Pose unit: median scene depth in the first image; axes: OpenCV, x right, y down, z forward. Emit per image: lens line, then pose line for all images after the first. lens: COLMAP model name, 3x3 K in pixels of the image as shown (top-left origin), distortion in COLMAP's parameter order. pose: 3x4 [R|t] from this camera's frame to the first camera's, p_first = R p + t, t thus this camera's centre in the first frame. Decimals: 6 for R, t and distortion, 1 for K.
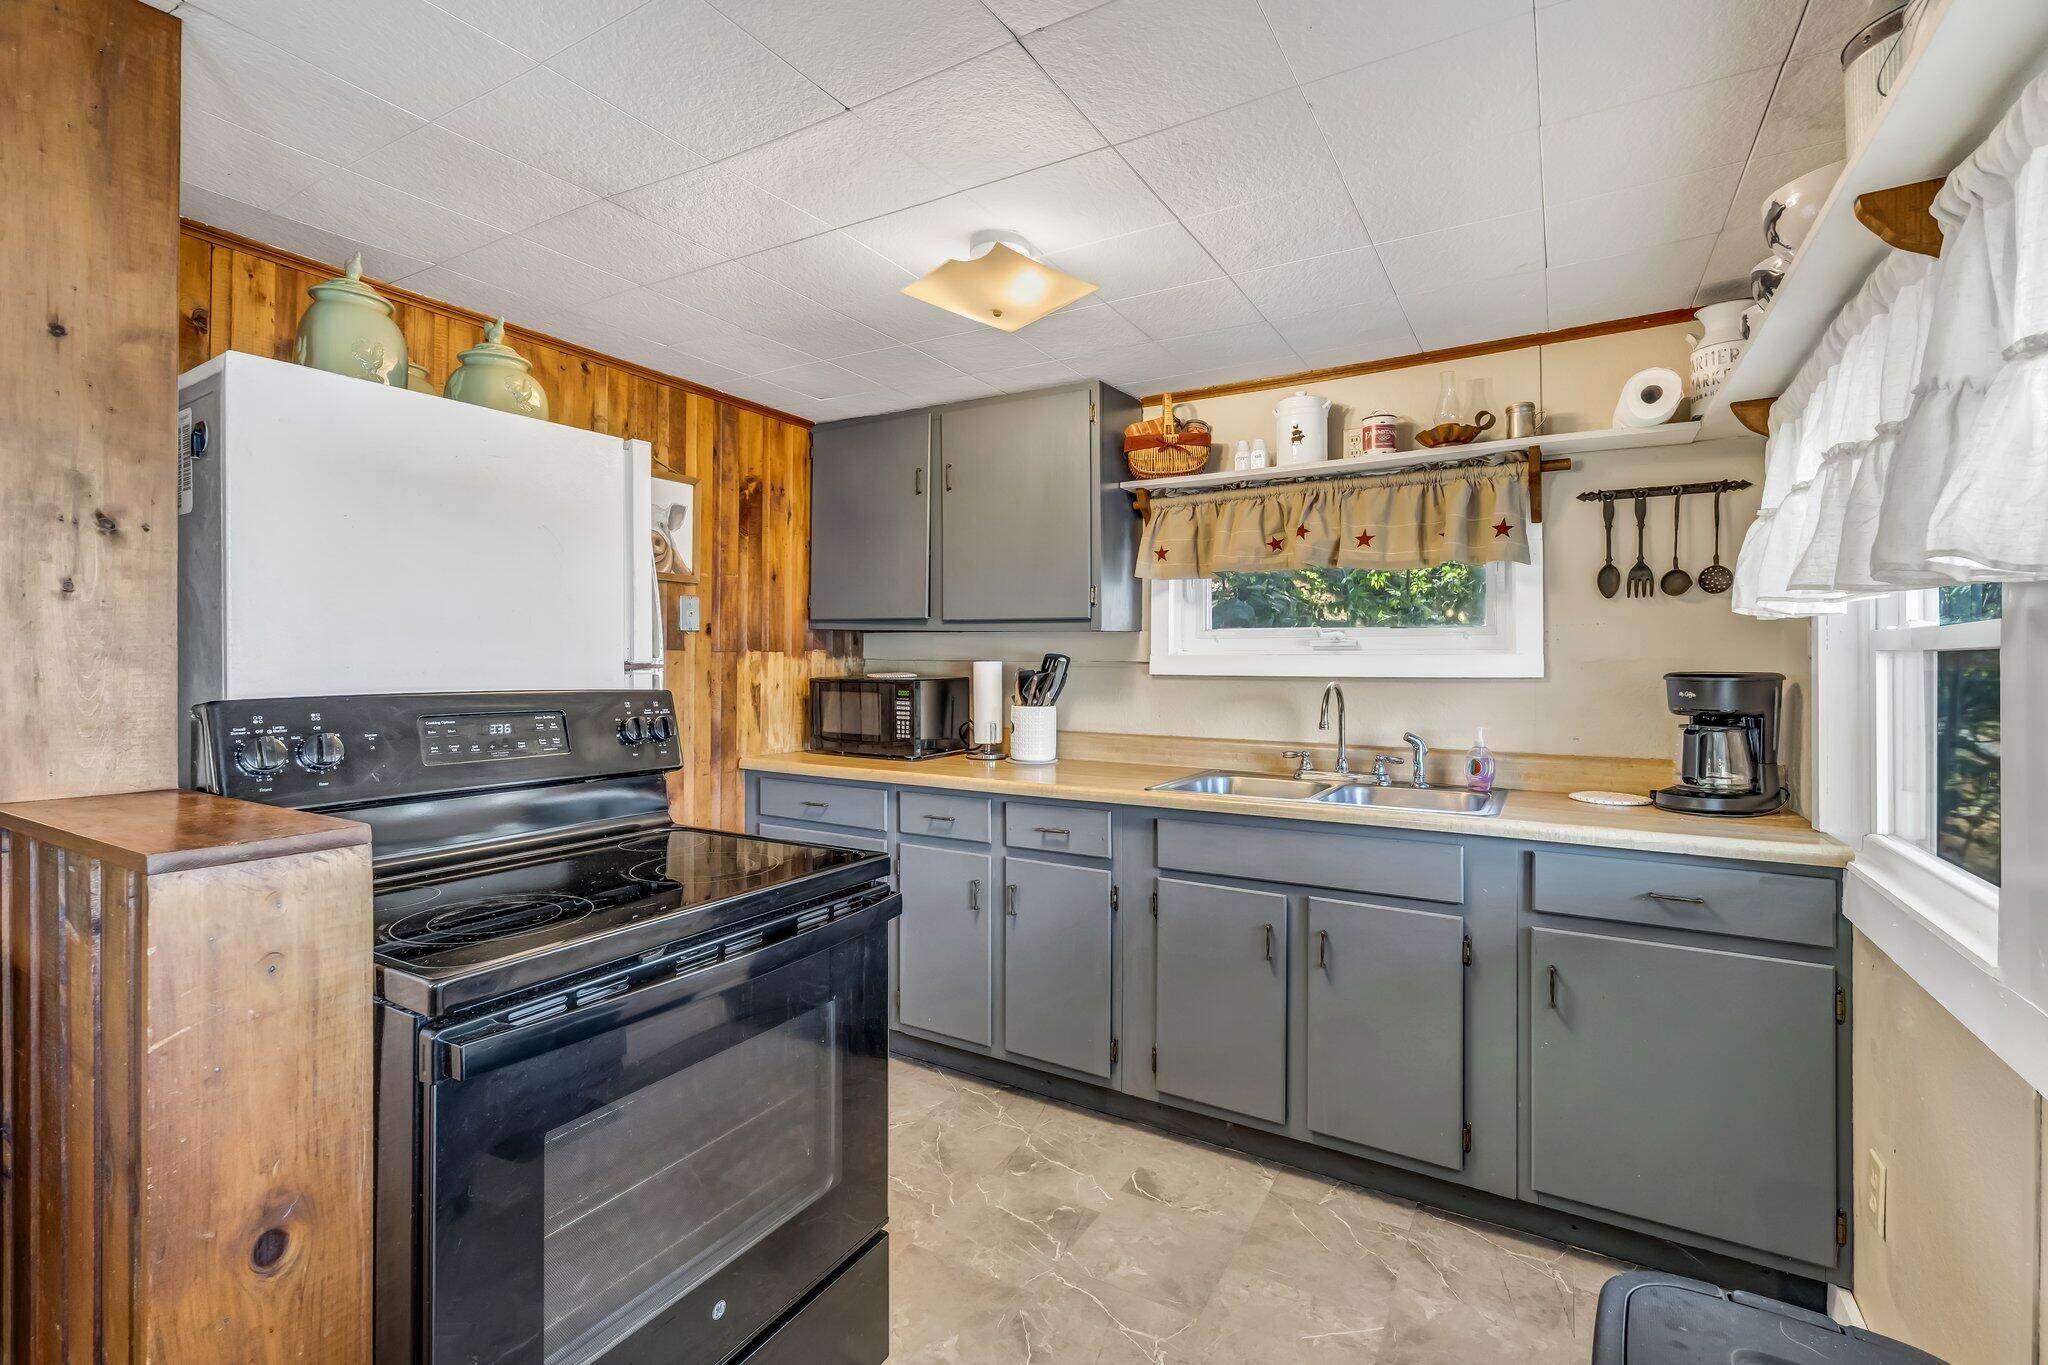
lens RADIAL K [[908.9, 0, 1011.0], [0, 908.9, 672.3], [0, 0, 1]] dist [0.001145, 0.000025]
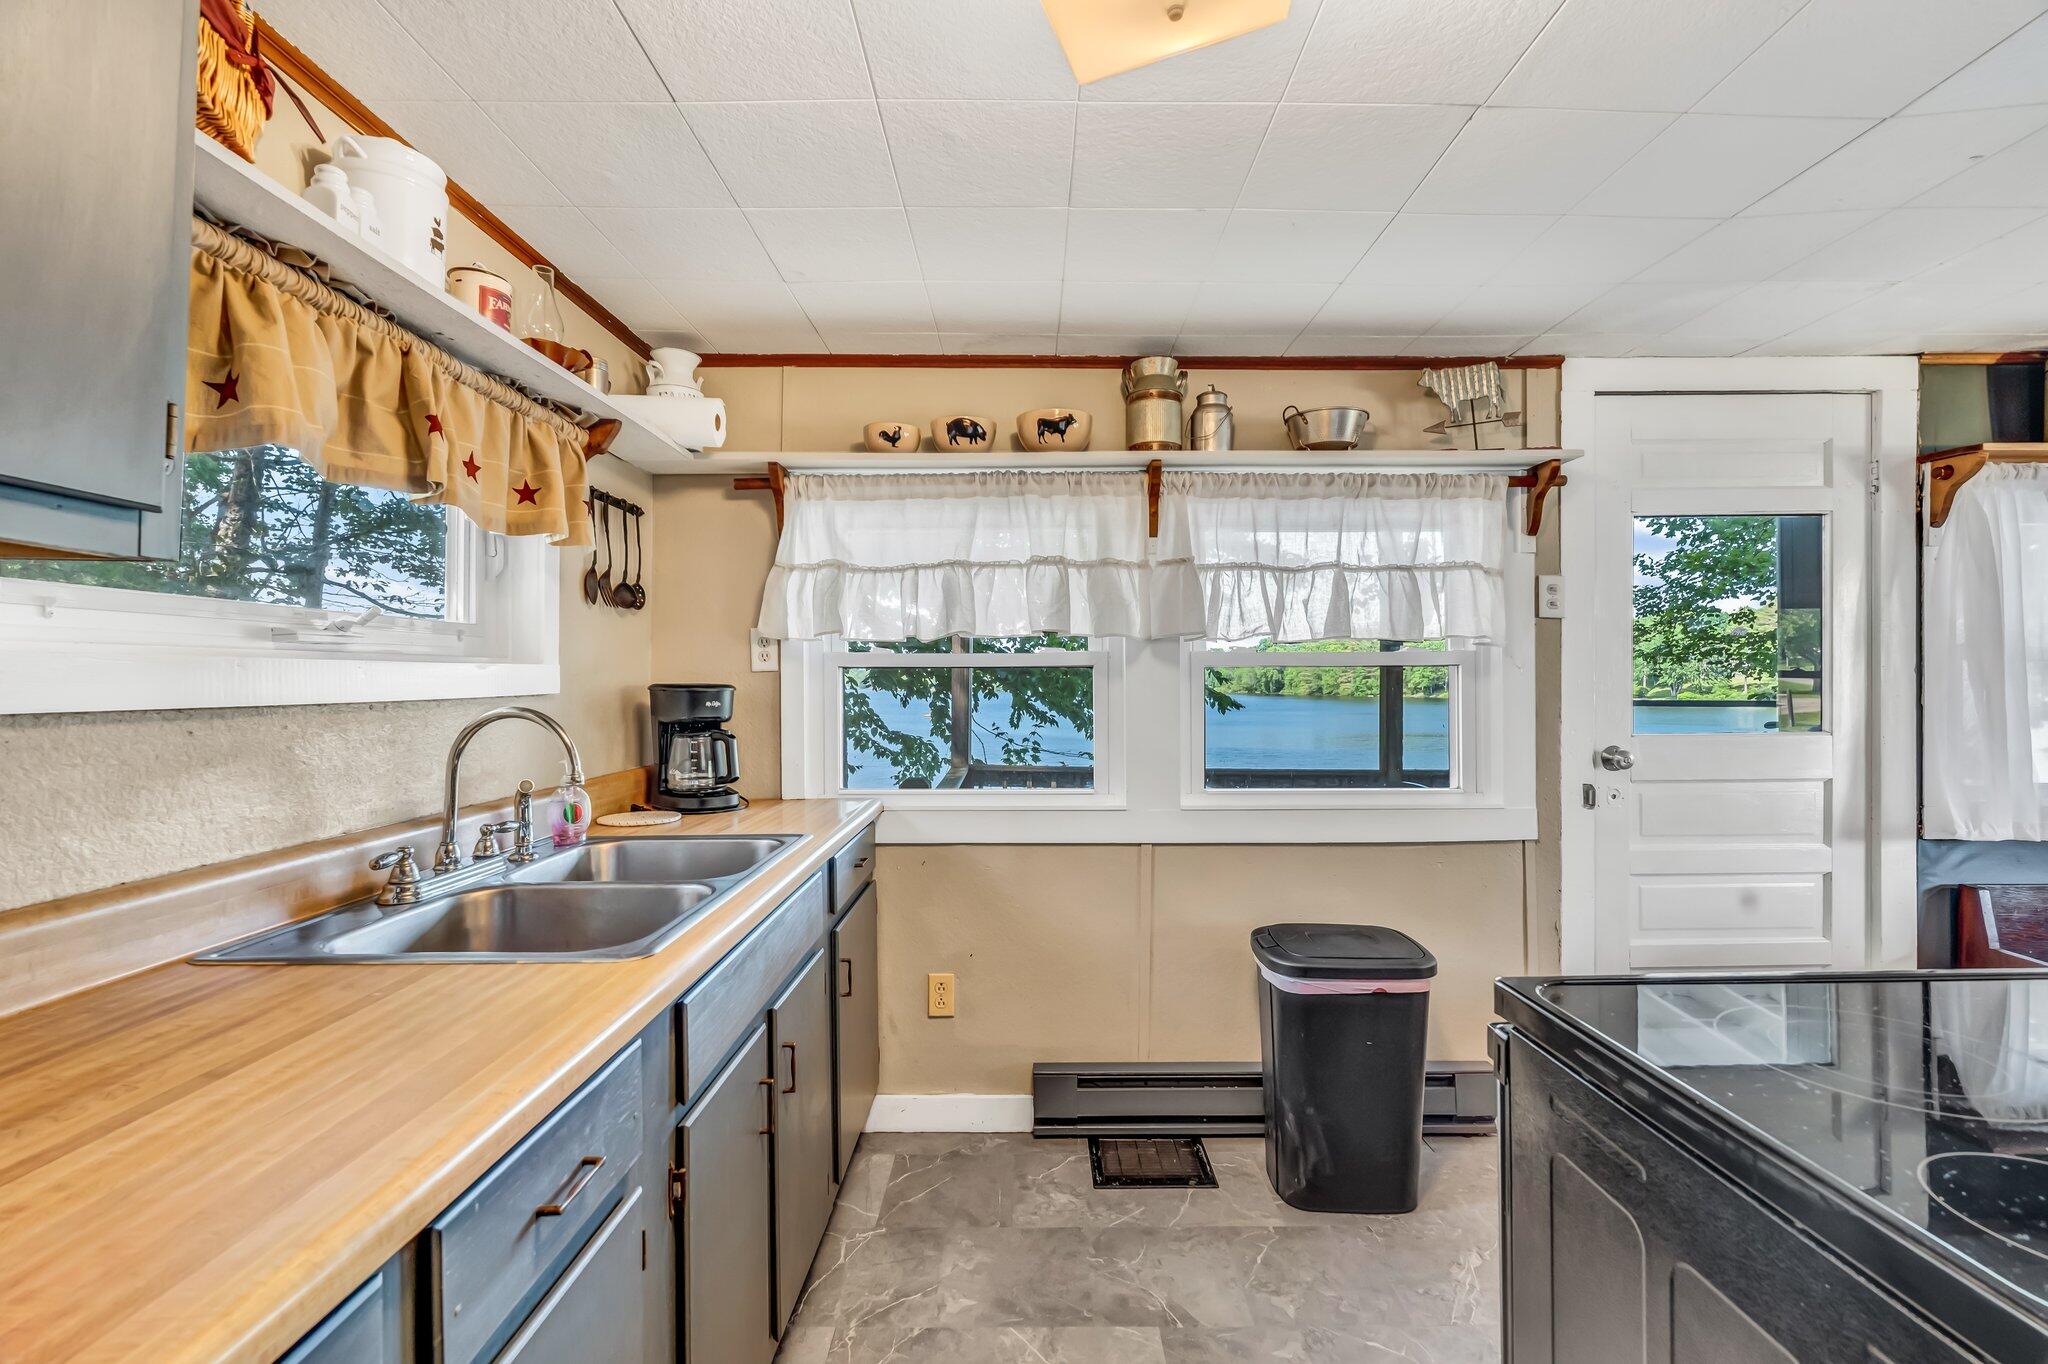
lens RADIAL K [[888.8, 0, 1024.0], [0, 888.8, 682.0], [0, 0, 1]] dist [-0.000477, -0.000064]
pose [[-0.516696, -0.007296, 0.856138, -0.365180], [0.013214, 0.999777, 0.016495, -0.015237], [-0.856067, 0.019836, -0.516484, 1.220570]]
